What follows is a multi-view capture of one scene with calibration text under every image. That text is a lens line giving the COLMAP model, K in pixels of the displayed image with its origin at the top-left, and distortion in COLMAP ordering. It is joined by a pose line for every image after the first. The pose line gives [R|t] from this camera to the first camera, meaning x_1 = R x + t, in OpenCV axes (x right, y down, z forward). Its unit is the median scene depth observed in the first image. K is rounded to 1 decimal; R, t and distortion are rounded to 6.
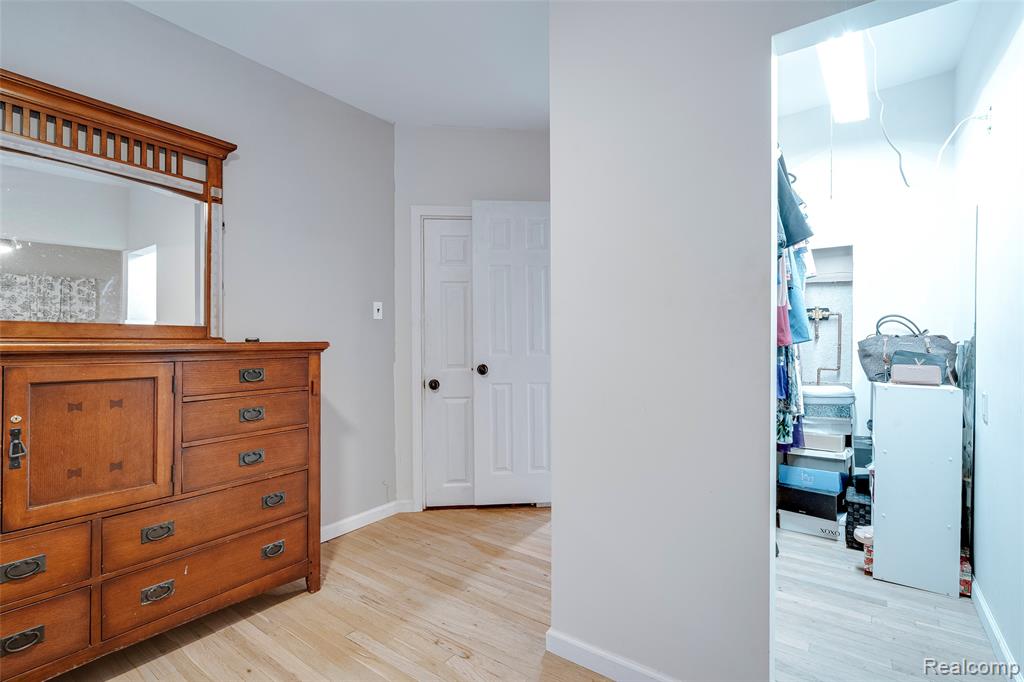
lens RADIAL K [[472.2, 0, 519.4], [0, 472.2, 338.2], [0, 0, 1]] dist [-0.005938, 0.002520]
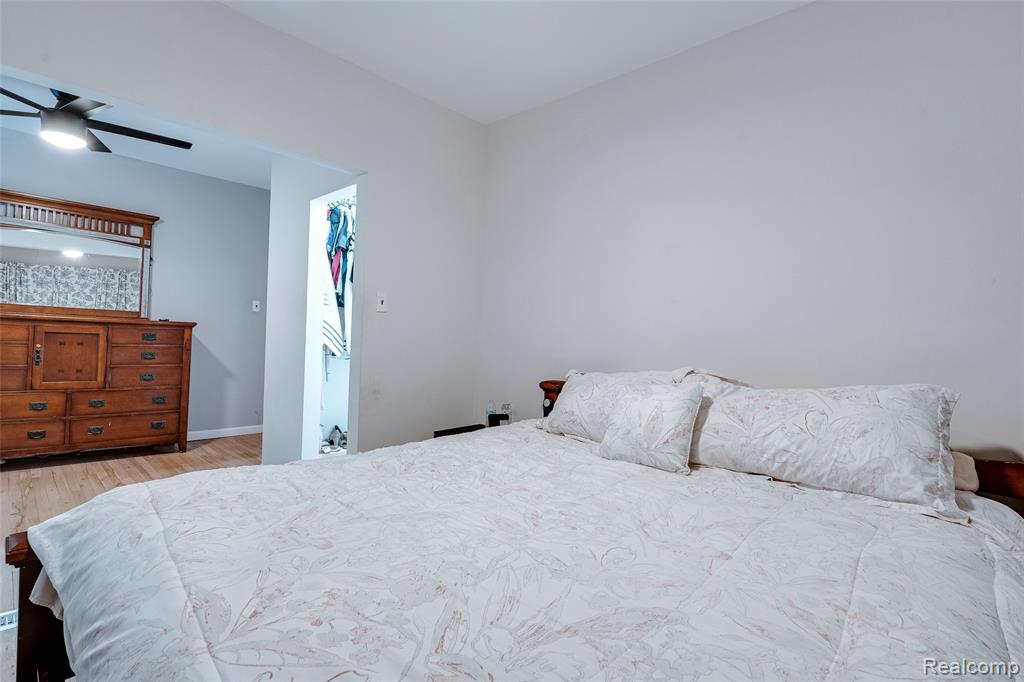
lens RADIAL K [[472.2, 0, 489.2], [0, 472.2, 337.0], [0, 0, 1]] dist [-0.005938, 0.002520]
pose [[0.987246, 0.055450, -0.149231, 1.217882], [-0.054042, 0.998448, 0.013482, -0.028195], [0.149747, -0.005245, 0.988710, -0.814781]]
